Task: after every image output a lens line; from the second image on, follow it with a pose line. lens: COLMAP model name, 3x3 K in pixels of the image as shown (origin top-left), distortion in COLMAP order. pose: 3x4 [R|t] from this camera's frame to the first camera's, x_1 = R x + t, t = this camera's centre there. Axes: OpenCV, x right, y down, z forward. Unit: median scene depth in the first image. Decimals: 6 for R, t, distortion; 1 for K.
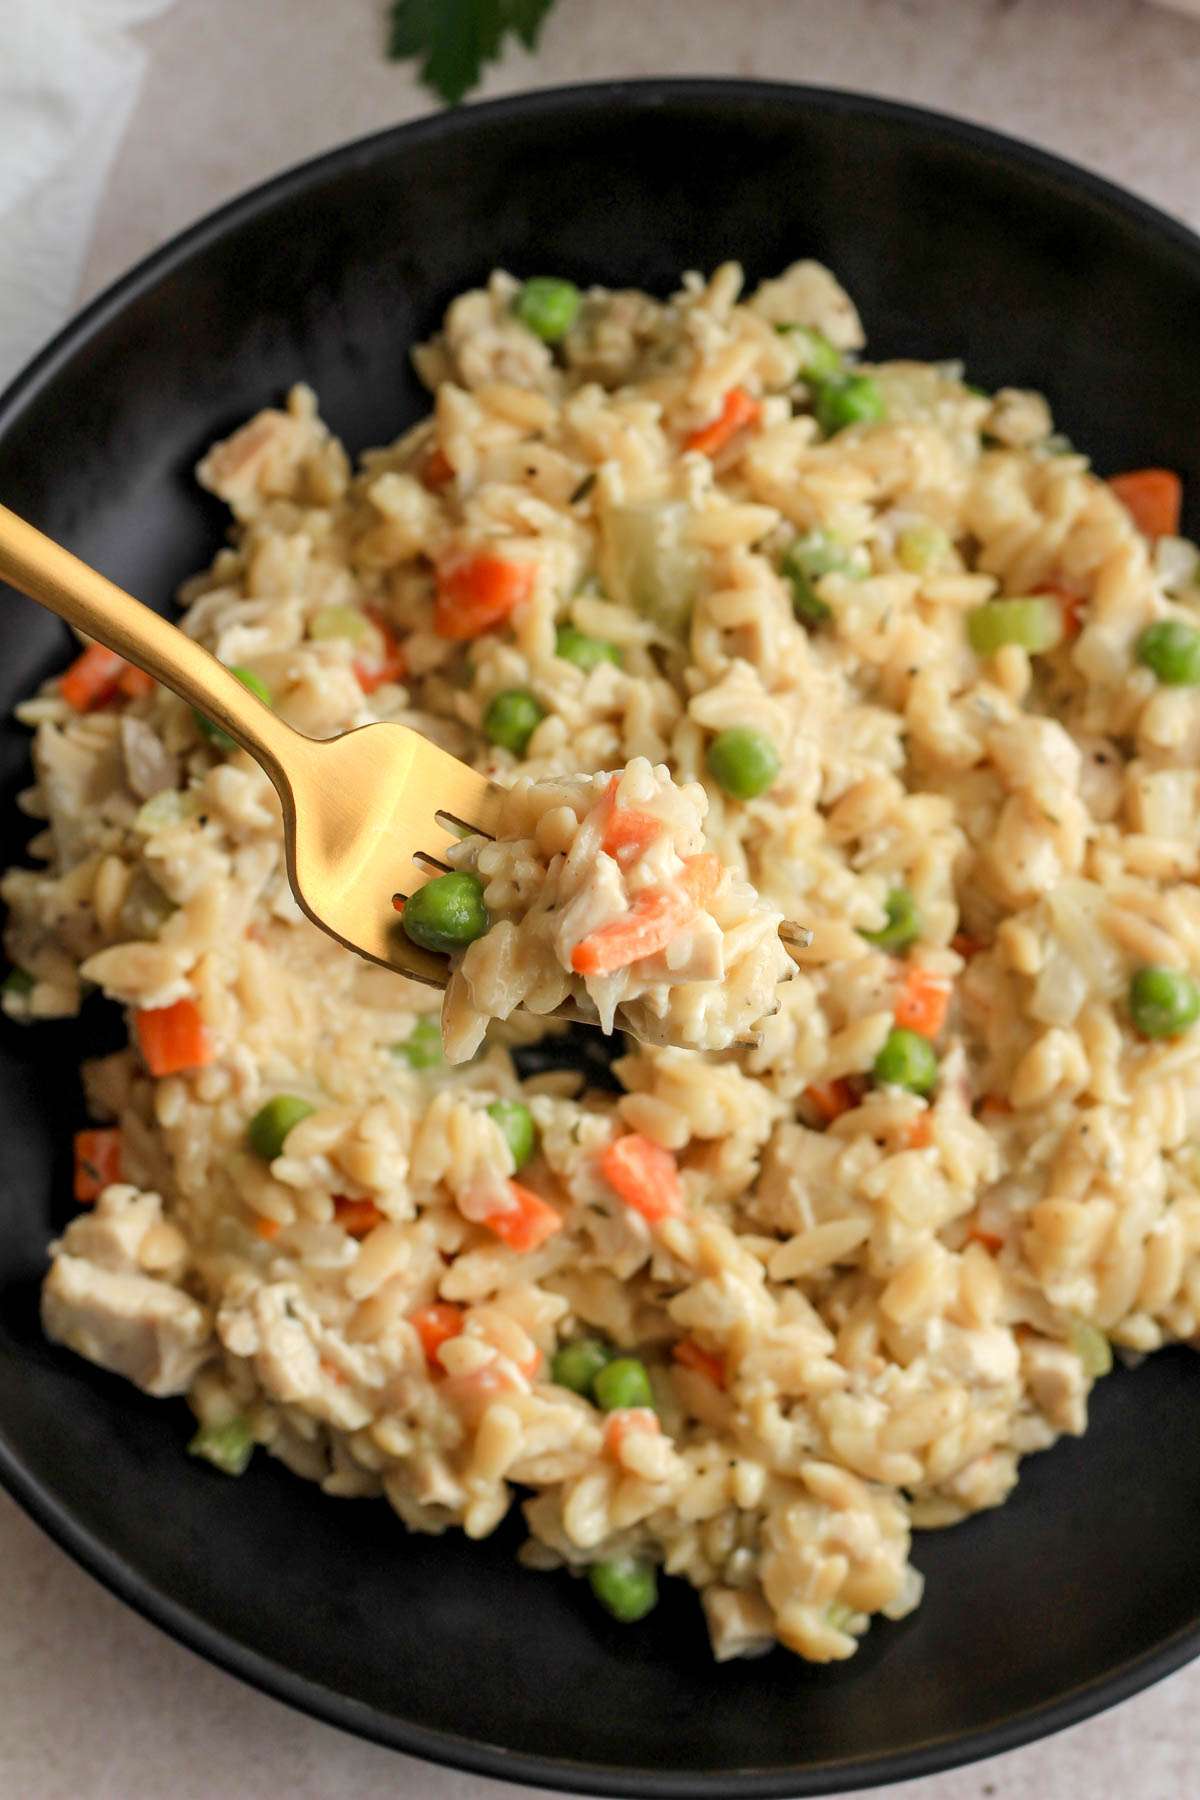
lens RADIAL K [[4588.8, 0, 695.4], [0, 4588.8, 900.7], [0, 0, 1]] dist [-0.057776, 0.276796]
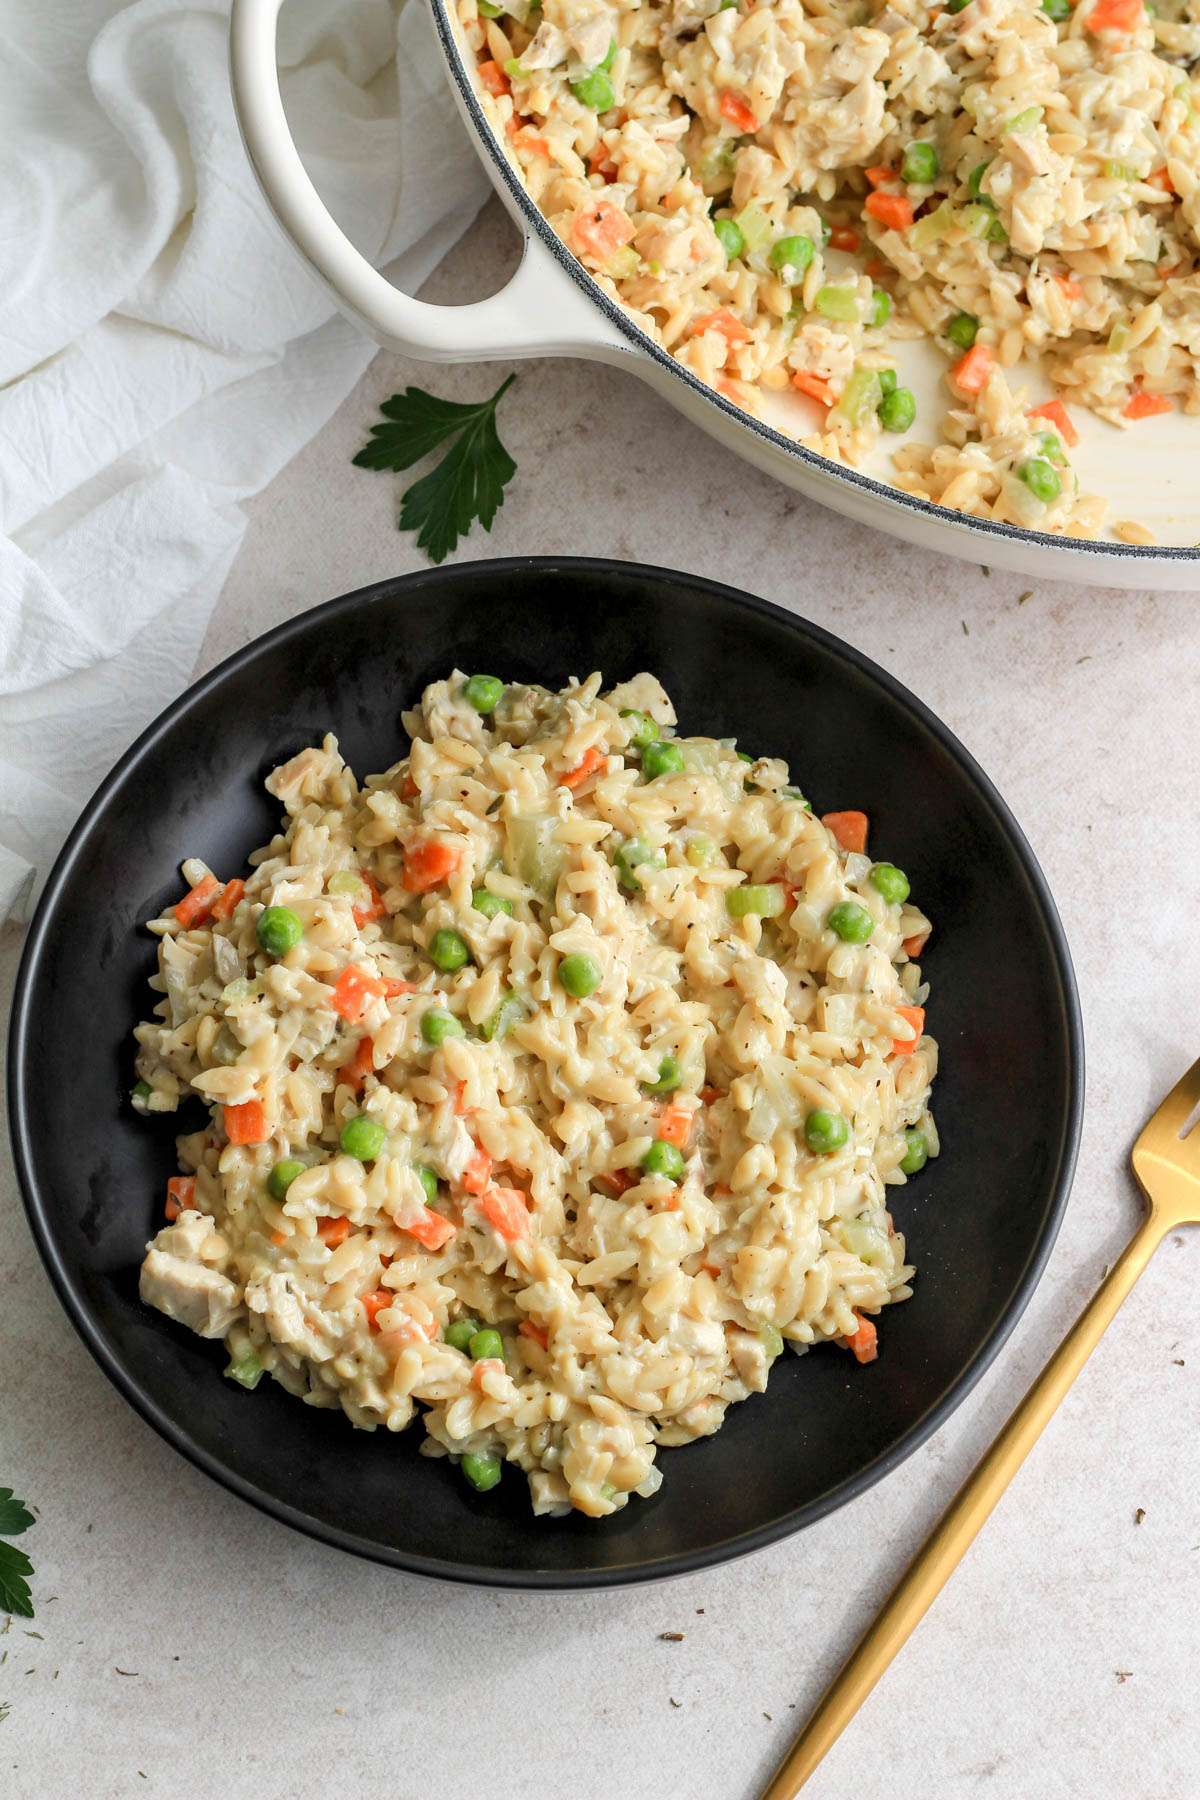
lens RADIAL K [[4483.8, 0, 568.9], [0, 4483.8, 969.7], [0, 0, 1]] dist [-0.037298, -0.009502]
pose [[0.997578, 0.050137, -0.048213, 0.084277], [-0.052483, 0.997434, -0.048688, 0.047104], [0.045649, 0.051101, 0.997650, -0.614258]]
